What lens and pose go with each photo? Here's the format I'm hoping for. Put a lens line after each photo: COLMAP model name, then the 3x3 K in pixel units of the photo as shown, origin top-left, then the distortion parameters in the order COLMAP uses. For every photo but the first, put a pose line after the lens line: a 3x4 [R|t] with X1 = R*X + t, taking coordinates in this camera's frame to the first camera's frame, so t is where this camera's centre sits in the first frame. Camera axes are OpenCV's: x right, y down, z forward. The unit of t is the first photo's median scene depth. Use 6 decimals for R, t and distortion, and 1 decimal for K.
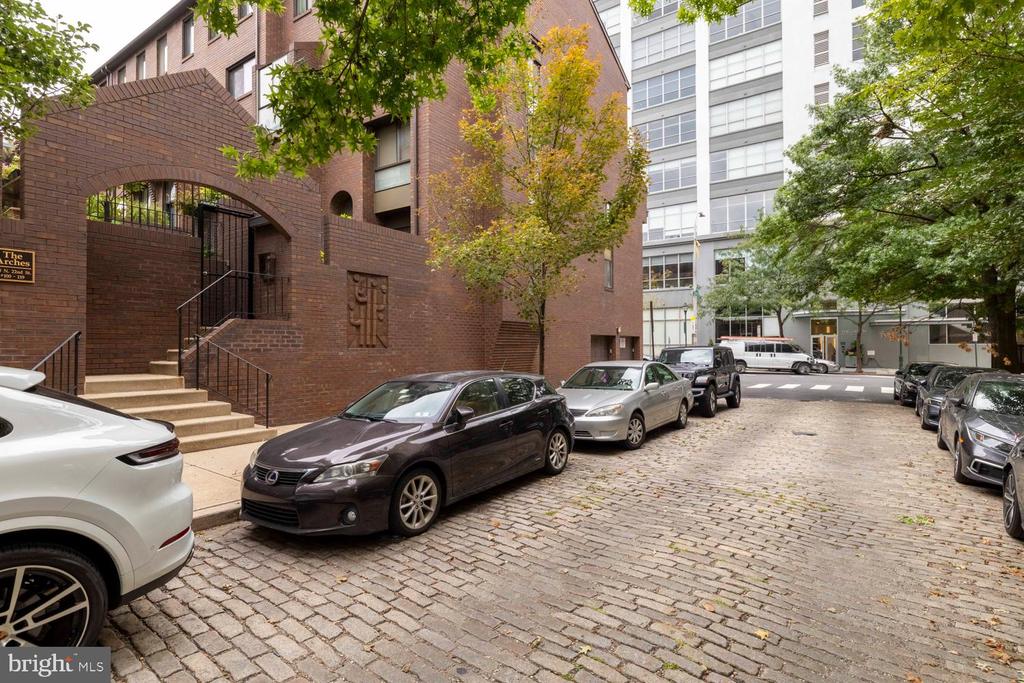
lens RADIAL K [[490.8, 0, 511.7], [0, 490.8, 341.5], [0, 0, 1]] dist [0.000818, 0.000012]
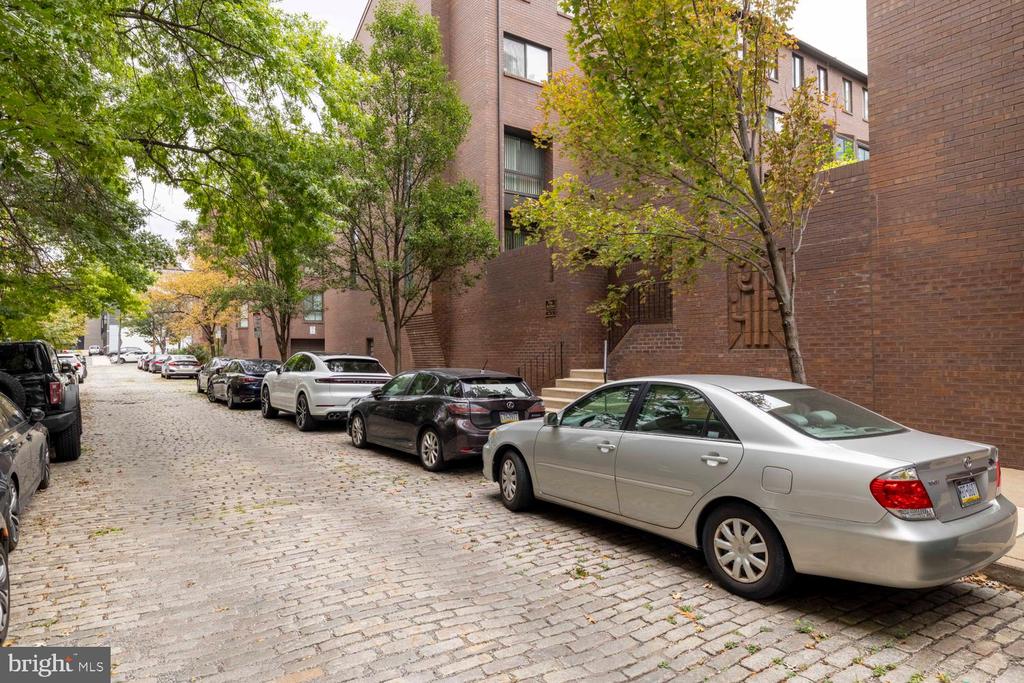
lens RADIAL K [[622.5, 0, 512.4], [0, 622.5, 343.9], [0, 0, 1]] dist [-0.054288, -0.000814]
pose [[-0.344585, -0.013934, -0.938652, 0.763800], [0.015580, 0.999667, -0.020559, 0.019810], [0.938626, -0.021709, -0.344254, 0.984809]]
